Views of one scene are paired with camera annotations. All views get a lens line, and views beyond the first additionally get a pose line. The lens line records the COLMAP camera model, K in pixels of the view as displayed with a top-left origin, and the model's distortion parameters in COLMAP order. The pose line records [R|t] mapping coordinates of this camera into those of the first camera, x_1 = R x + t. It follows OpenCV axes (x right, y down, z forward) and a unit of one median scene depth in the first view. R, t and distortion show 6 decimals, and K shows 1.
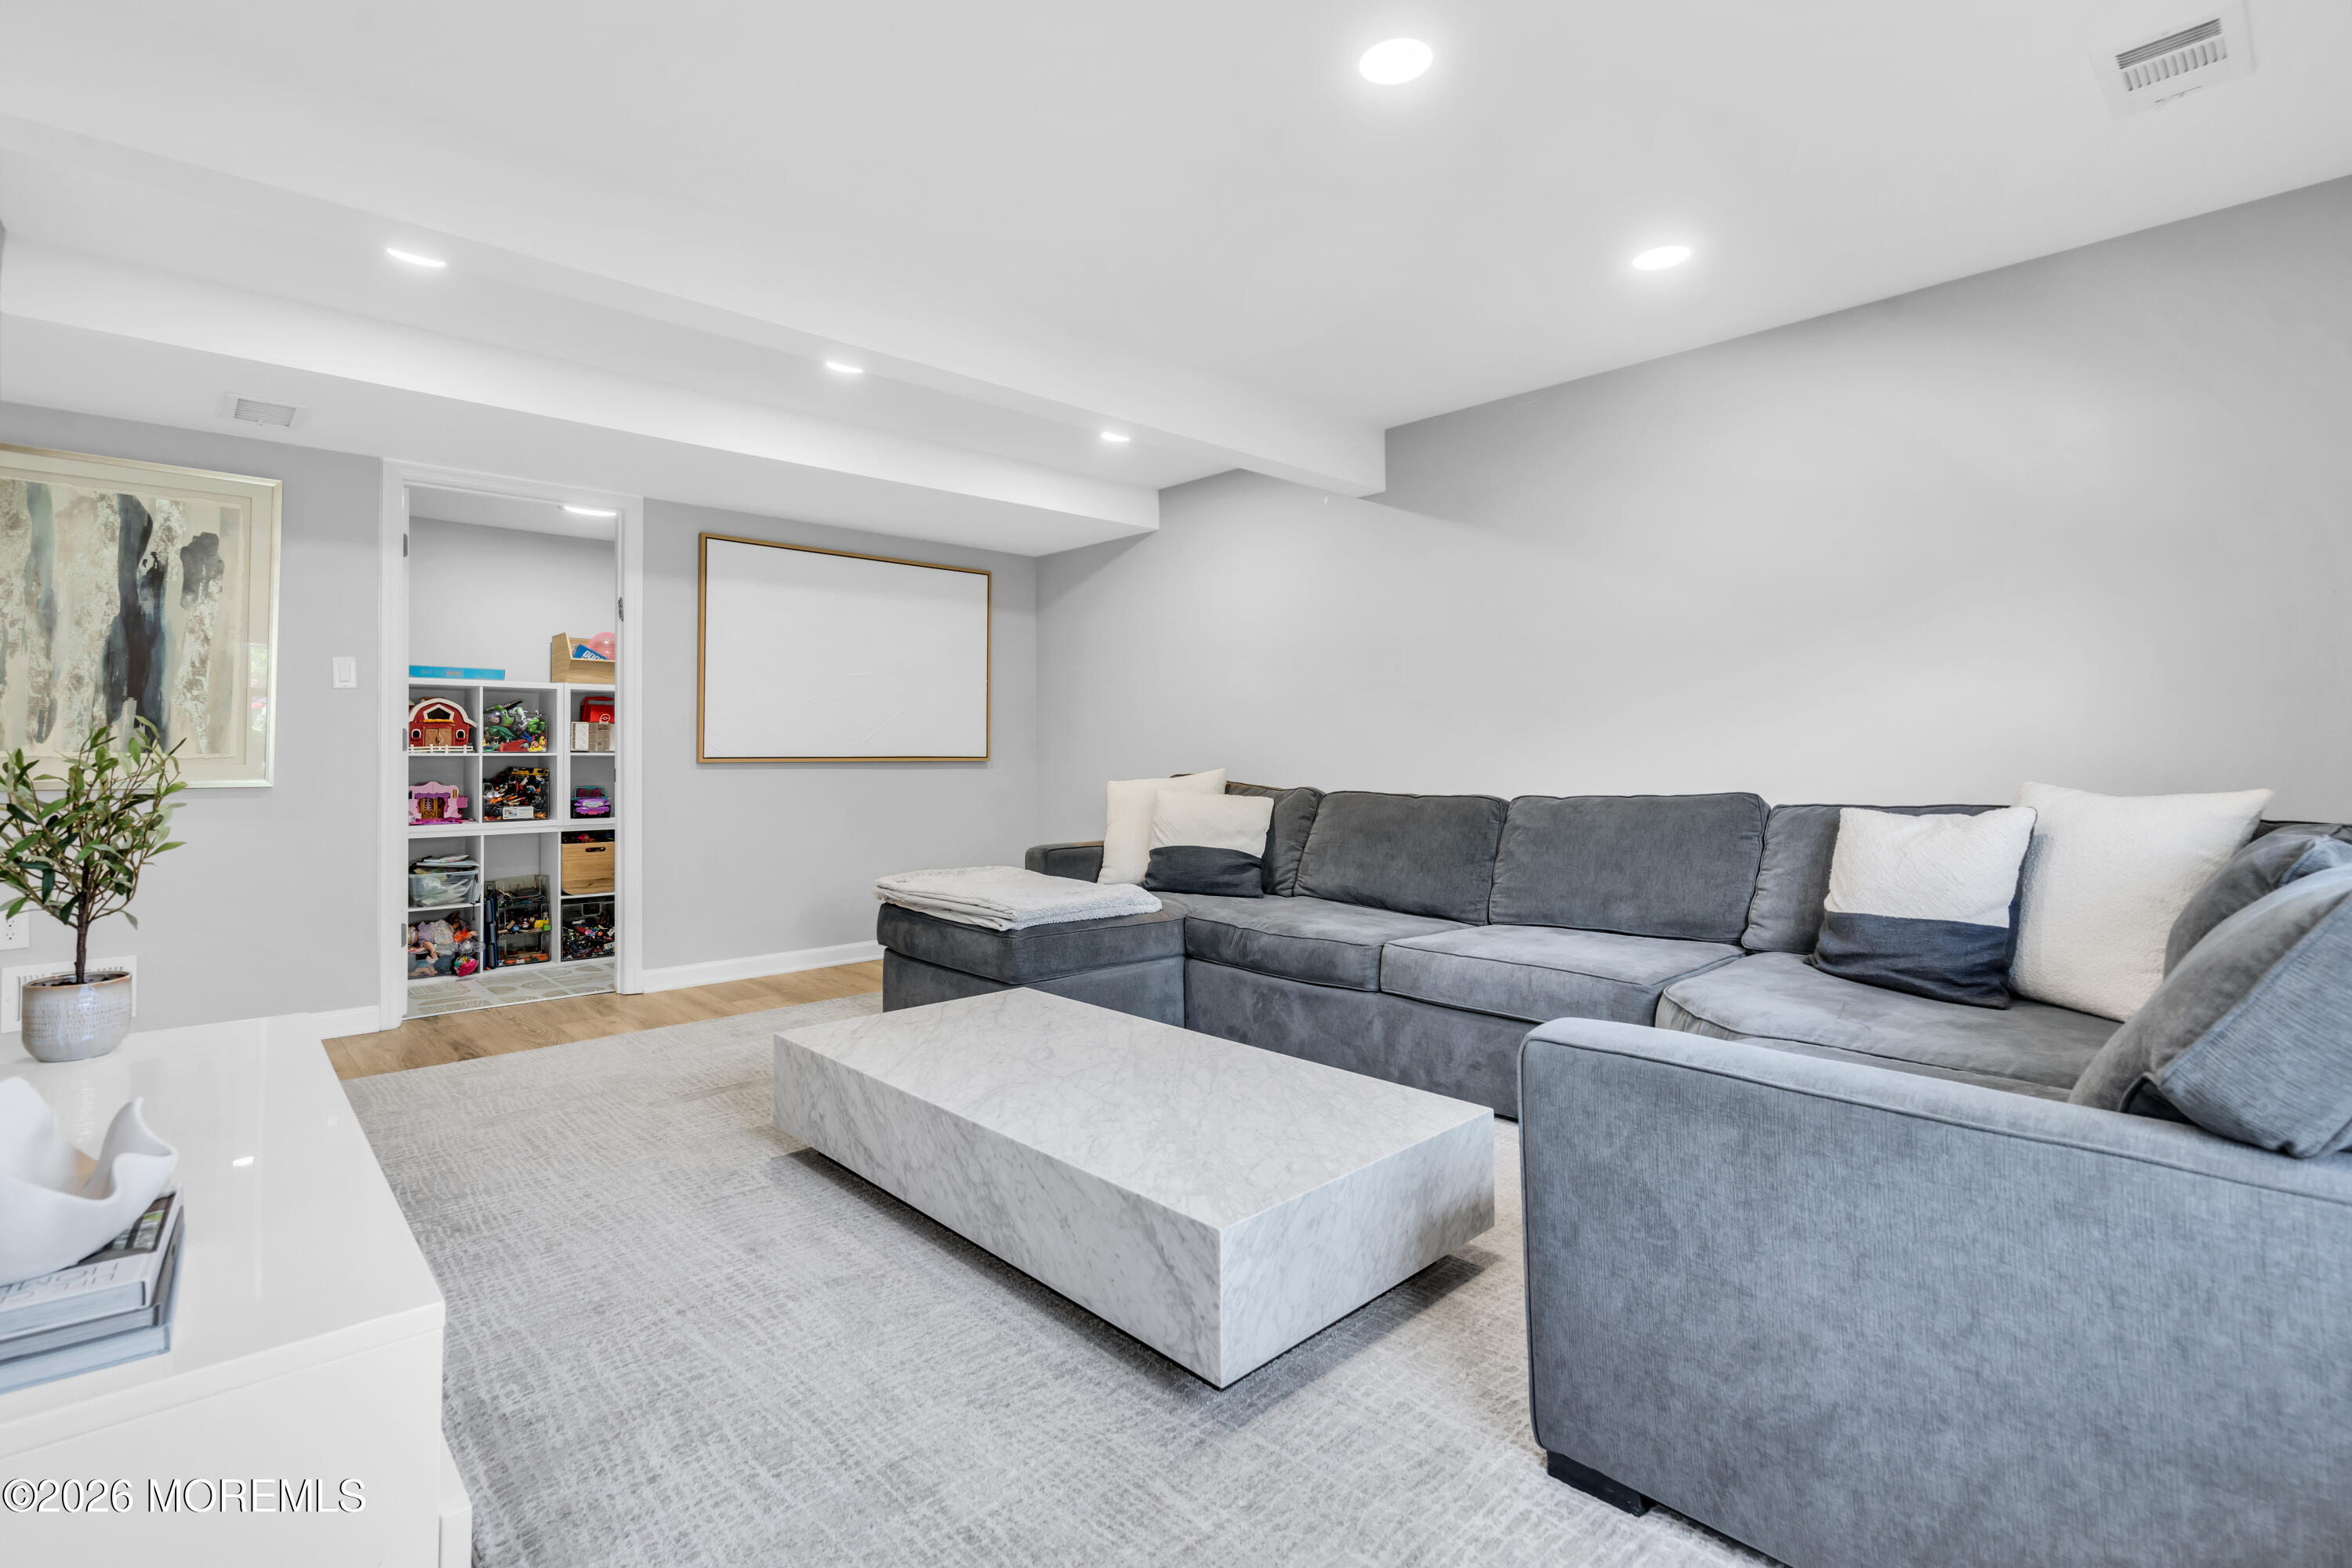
lens RADIAL K [[1072.3, 0, 1160.7], [0, 1072.3, 760.8], [0, 0, 1]] dist [0.000142, 0.000163]
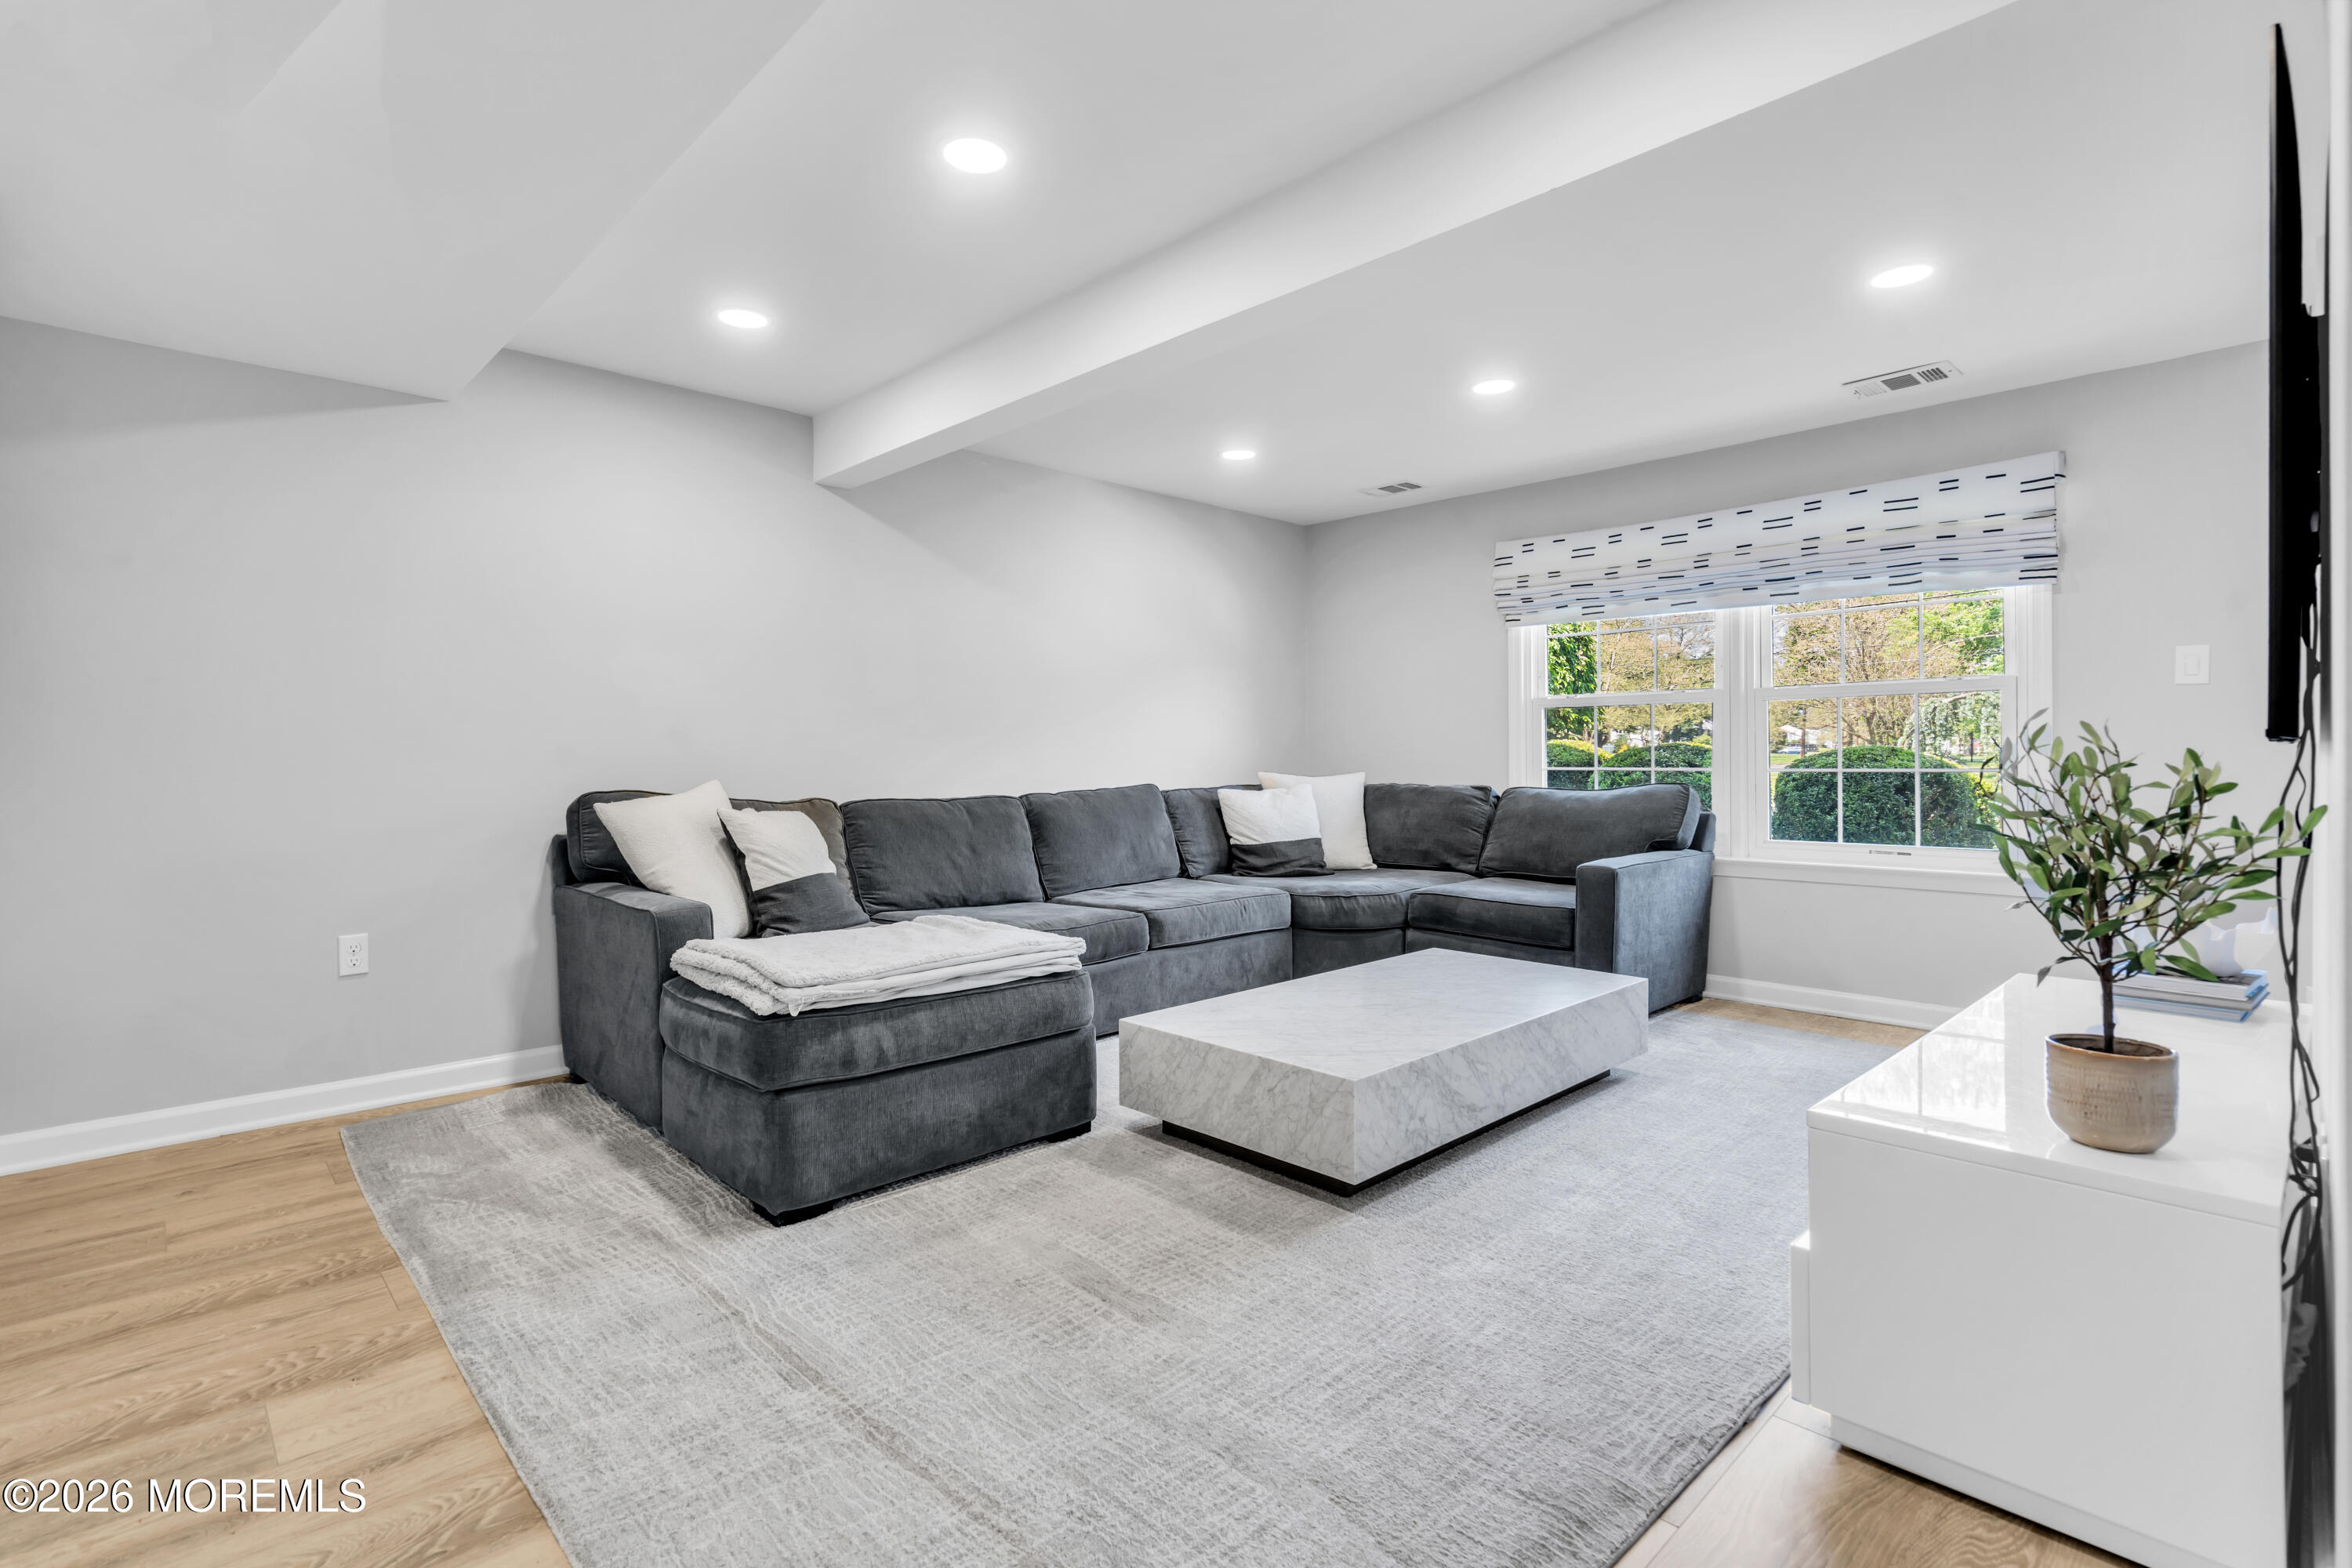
lens RADIAL K [[1138.2, 0, 1167.8], [0, 1138.2, 777.6], [0, 0, 1]] dist [0.010534, 0.000340]
pose [[-0.037964, -0.016642, 0.999141, -1.367199], [0.008237, 0.999822, 0.016966, -0.007499], [-0.999245, 0.008874, -0.037820, 1.275942]]
